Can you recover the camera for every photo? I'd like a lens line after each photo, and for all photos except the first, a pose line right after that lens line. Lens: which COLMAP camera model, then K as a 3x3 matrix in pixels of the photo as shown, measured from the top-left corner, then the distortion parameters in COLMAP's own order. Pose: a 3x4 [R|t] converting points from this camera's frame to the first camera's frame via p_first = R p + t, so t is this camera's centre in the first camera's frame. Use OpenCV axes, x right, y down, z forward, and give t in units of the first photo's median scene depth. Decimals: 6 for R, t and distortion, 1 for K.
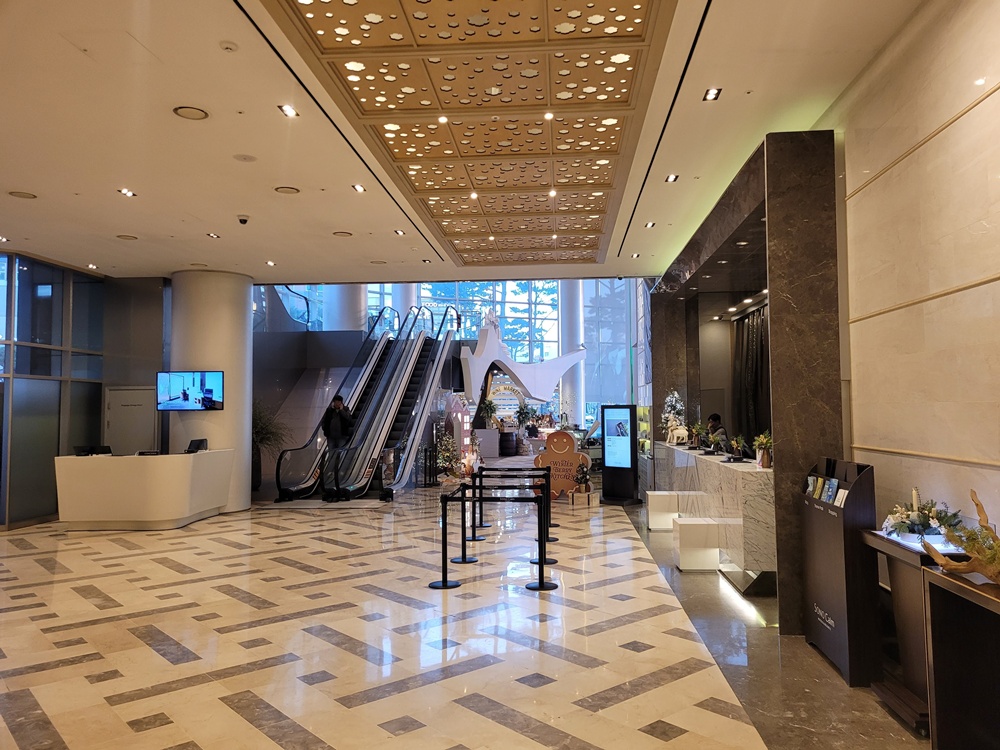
lens RADIAL K [[770.4, 0, 507.1], [0, 770.4, 373.9], [0, 0, 1]] dist [0.059245, -0.057256]
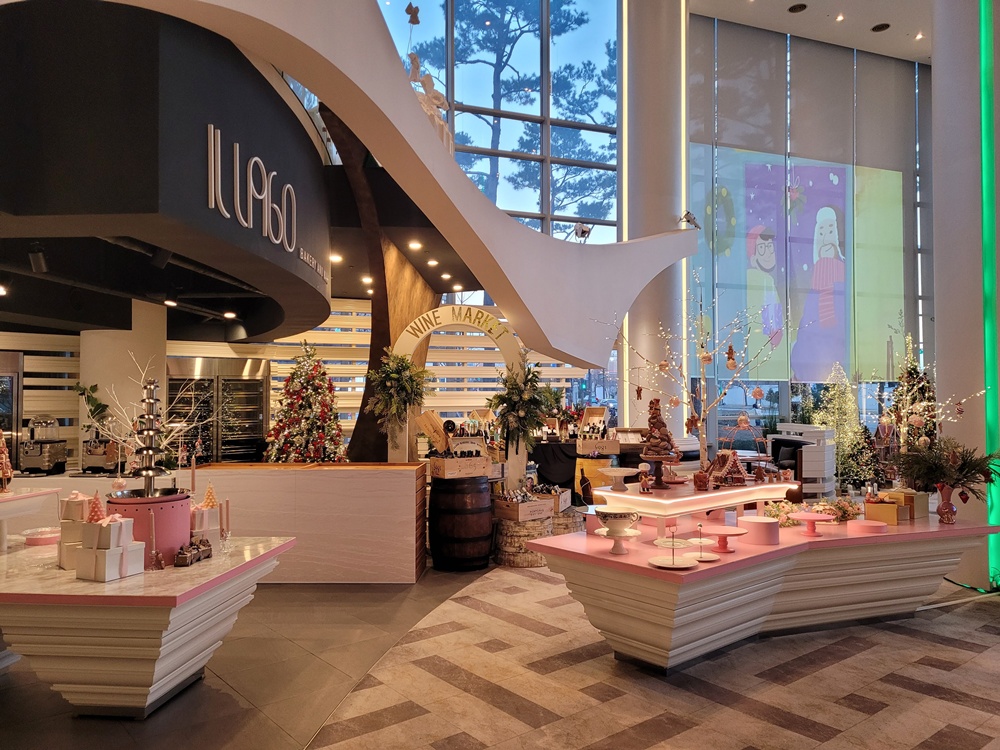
lens RADIAL K [[770.4, 0, 507.1], [0, 770.4, 373.9], [0, 0, 1]] dist [0.059245, -0.057256]
pose [[0.999916, 0.007741, -0.010401, 0.018838], [-0.007537, 0.999780, 0.019554, 0.034715], [0.010550, -0.019474, 0.999755, 0.715708]]
